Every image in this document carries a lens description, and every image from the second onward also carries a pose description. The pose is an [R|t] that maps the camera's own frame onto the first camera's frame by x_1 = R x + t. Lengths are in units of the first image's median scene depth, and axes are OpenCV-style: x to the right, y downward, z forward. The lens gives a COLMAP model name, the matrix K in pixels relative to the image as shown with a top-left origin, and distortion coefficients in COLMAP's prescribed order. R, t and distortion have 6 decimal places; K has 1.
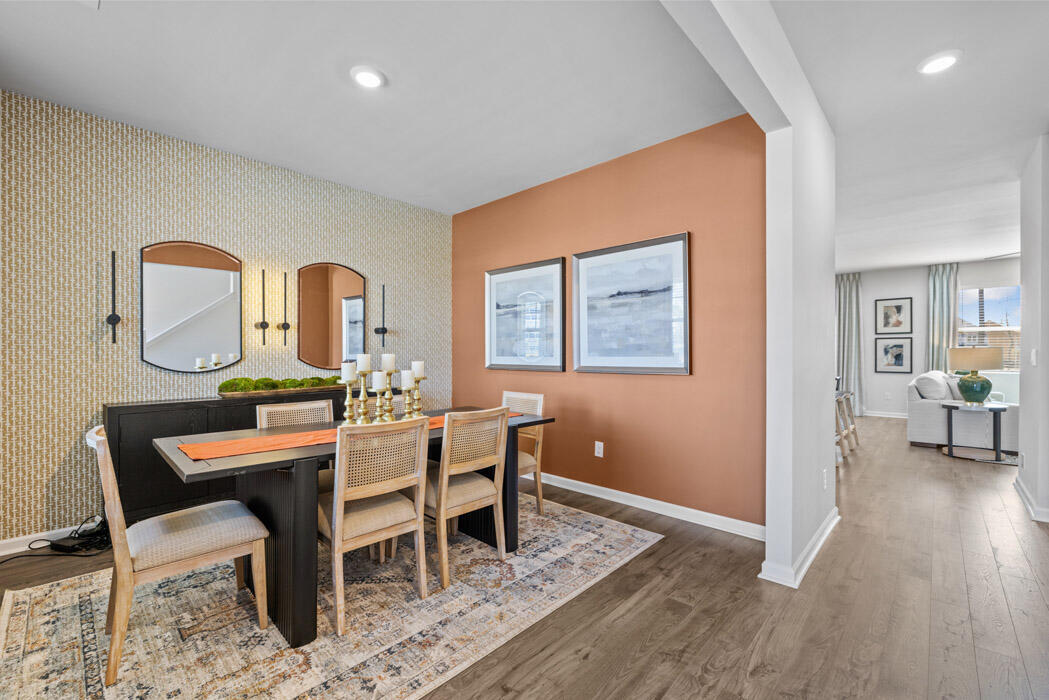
lens RADIAL K [[442.3, 0, 527.4], [0, 442.3, 354.4], [0, 0, 1]] dist [-0.002783, 0.000928]
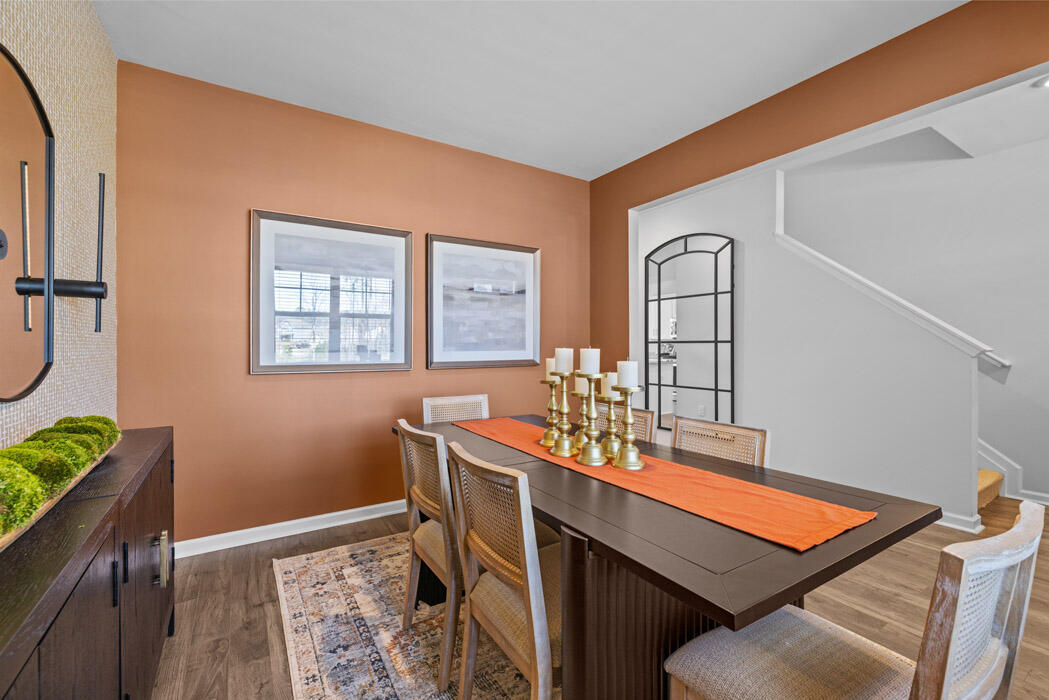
lens RADIAL K [[442.3, 0, 523.1], [0, 442.3, 345.8], [0, 0, 1]] dist [-0.002783, 0.000928]
pose [[0.246031, -0.001193, 0.969261, -0.997896], [-0.000473, 0.999999, 0.001351, -0.010584], [-0.969262, -0.000791, 0.246030, 0.882888]]
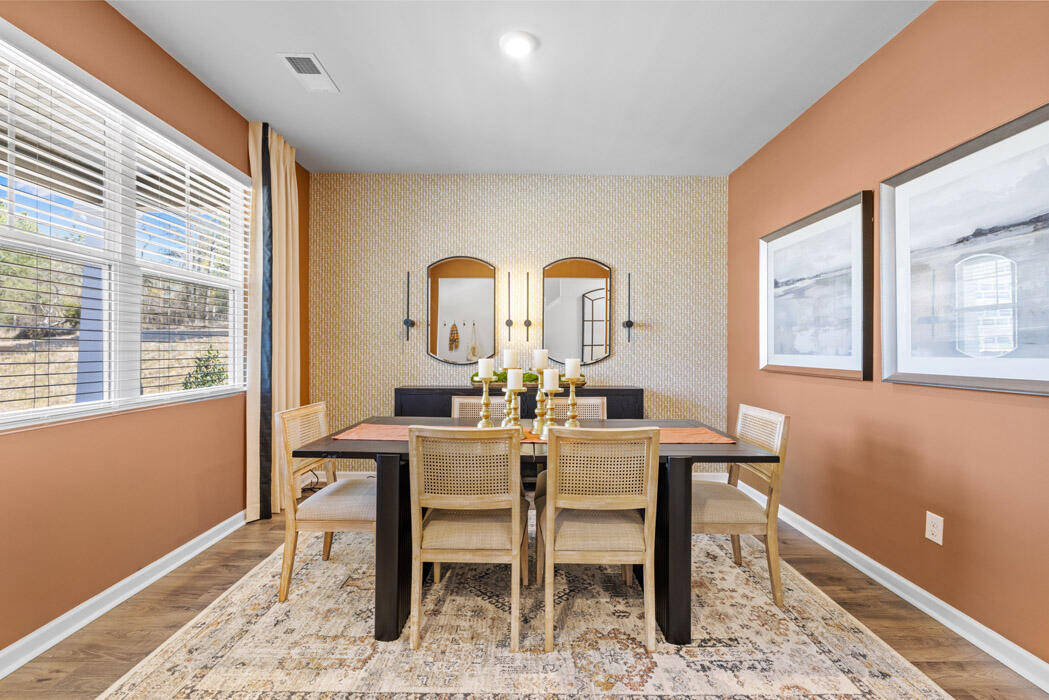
lens RADIAL K [[442.3, 0, 527.0], [0, 442.3, 348.0], [0, 0, 1]] dist [-0.002783, 0.000928]
pose [[0.685271, 0.001137, -0.728288, 0.300747], [-0.006208, 0.999972, -0.004279, -0.000197], [0.728262, 0.007453, 0.685258, 0.373990]]
